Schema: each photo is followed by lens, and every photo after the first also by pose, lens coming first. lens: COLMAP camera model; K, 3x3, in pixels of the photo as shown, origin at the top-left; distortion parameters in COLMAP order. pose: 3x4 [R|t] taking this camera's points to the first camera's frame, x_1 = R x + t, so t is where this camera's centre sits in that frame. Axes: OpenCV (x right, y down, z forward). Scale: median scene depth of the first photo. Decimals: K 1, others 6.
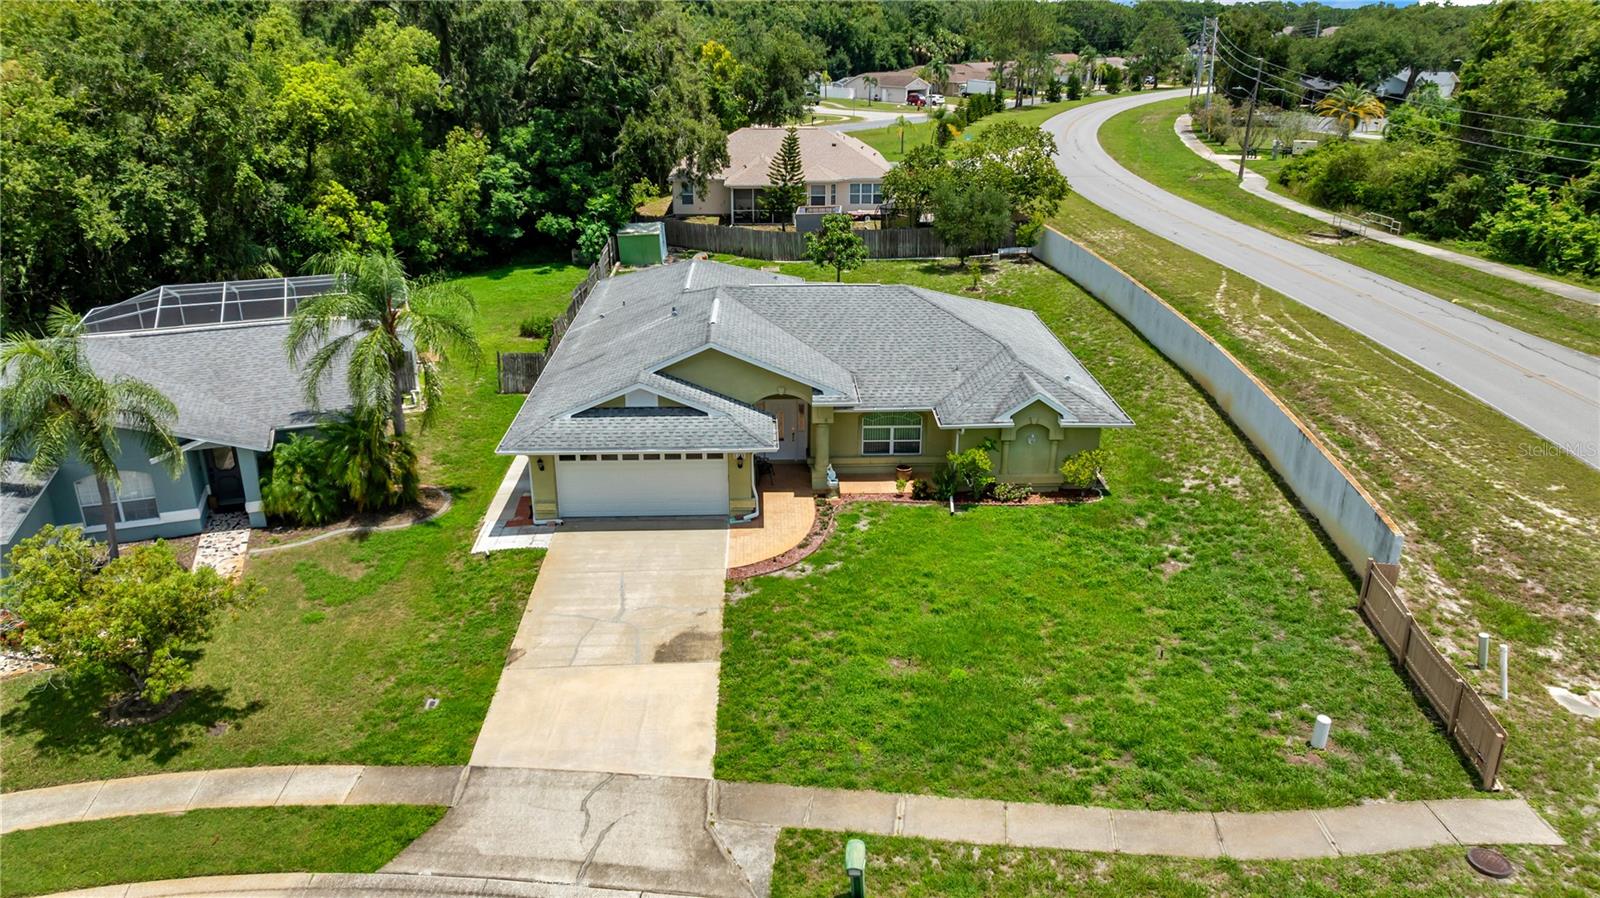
lens RADIAL K [[1123.6, 0, 800.0], [0, 1123.6, 449.0], [0, 0, 1]] dist [-0.035156, 0.040044]
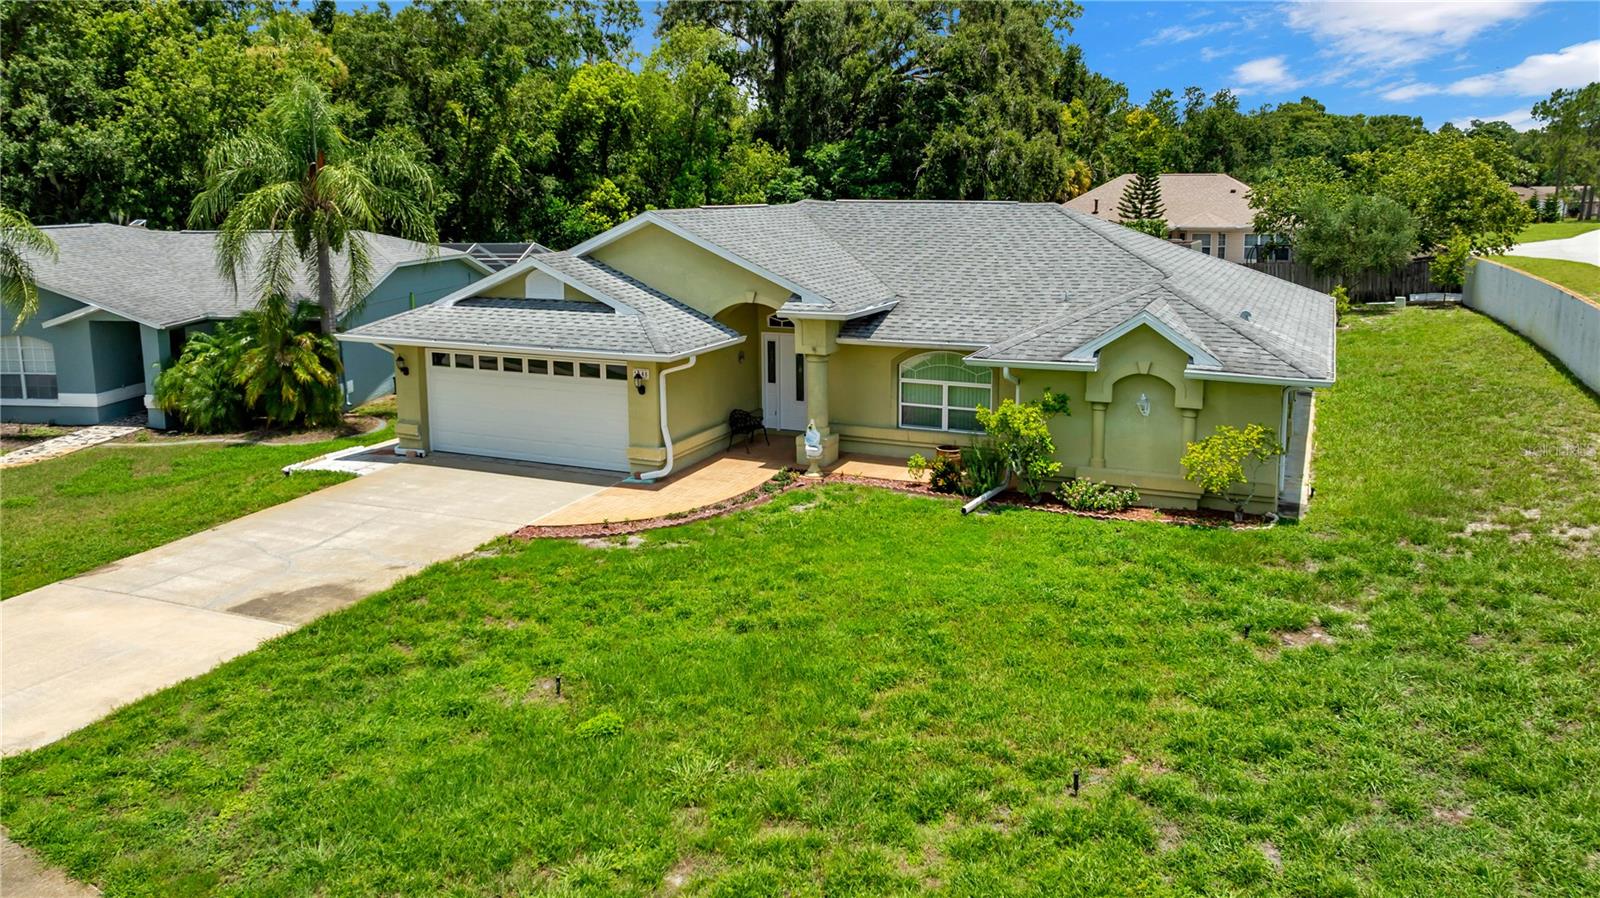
lens RADIAL K [[1144.2, 0, 830.9], [0, 1144.2, 357.2], [0, 0, 1]] dist [-0.036407, 0.052499]
pose [[0.904492, 0.062167, -0.421935, 0.310698], [-0.150691, 0.972092, -0.179805, 0.094977], [0.398982, 0.226214, 0.888617, 0.448216]]
